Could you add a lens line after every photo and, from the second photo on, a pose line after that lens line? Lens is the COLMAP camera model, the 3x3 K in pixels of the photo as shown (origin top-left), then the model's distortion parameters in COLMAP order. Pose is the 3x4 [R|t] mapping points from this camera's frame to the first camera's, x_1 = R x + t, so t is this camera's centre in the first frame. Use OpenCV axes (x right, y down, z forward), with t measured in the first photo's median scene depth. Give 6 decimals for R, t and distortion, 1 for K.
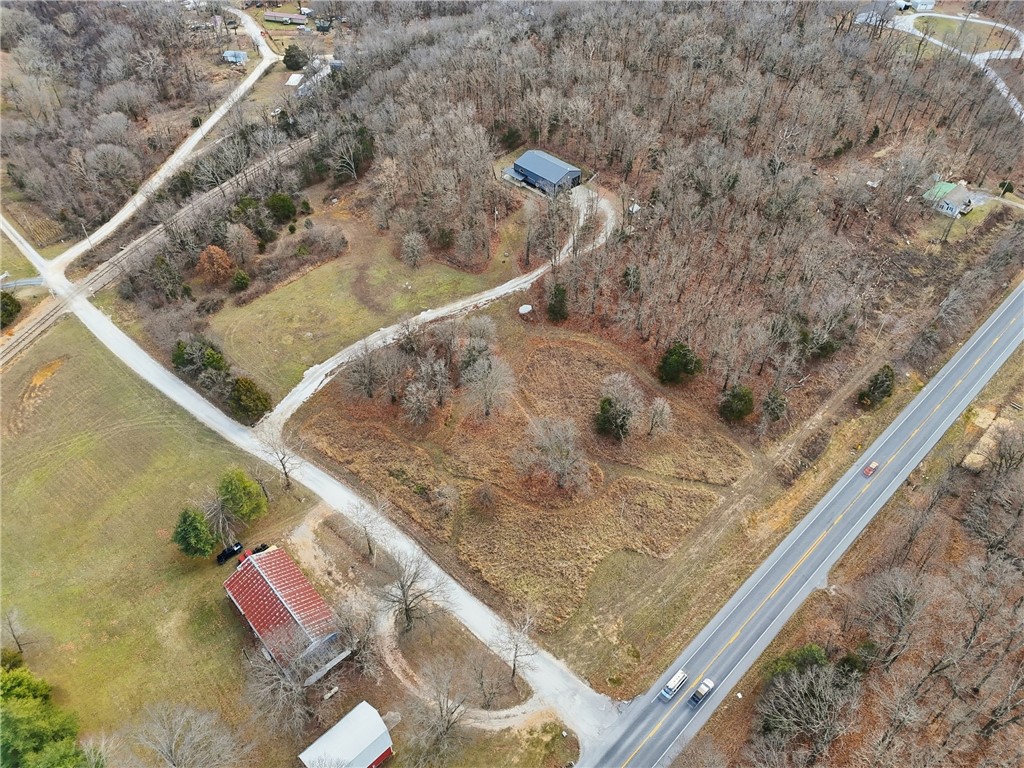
lens RADIAL K [[718.0, 0, 512.0], [0, 718.0, 384.0], [0, 0, 1]] dist [0.053858, -0.000338]
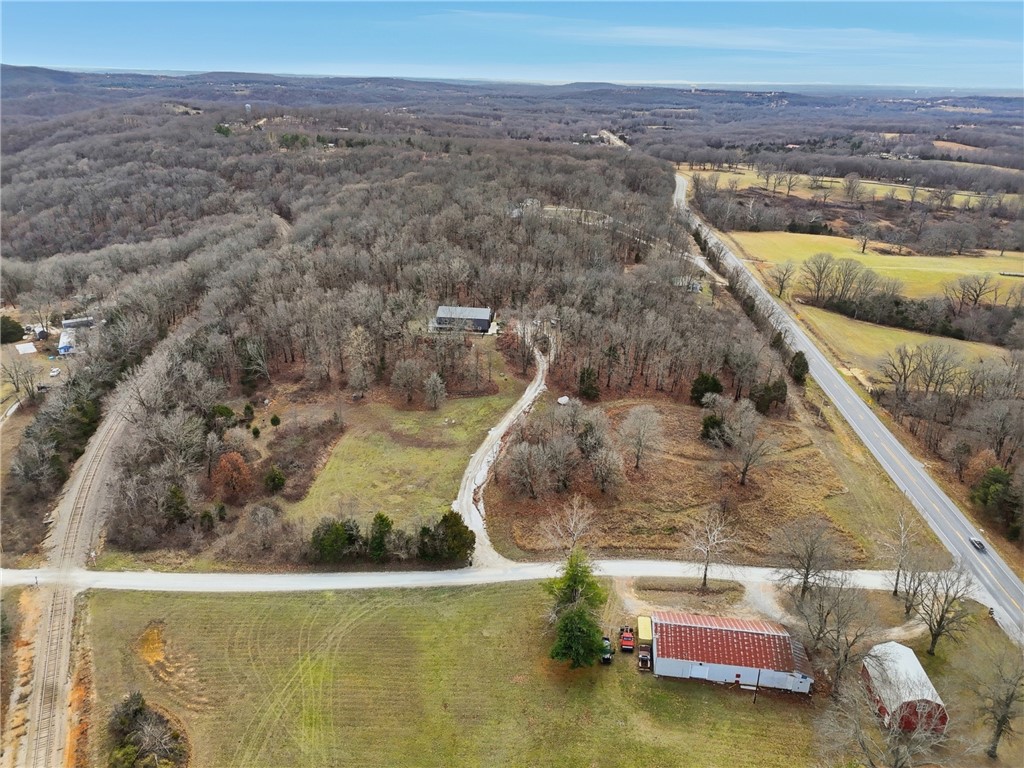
lens RADIAL K [[718.0, 0, 512.0], [0, 718.0, 384.0], [0, 0, 1]] dist [0.053858, -0.000338]
pose [[0.764094, -0.255724, 0.592254, -0.699560], [0.440481, 0.877562, -0.189370, 0.047927], [-0.471313, 0.405573, 0.783182, 0.168598]]
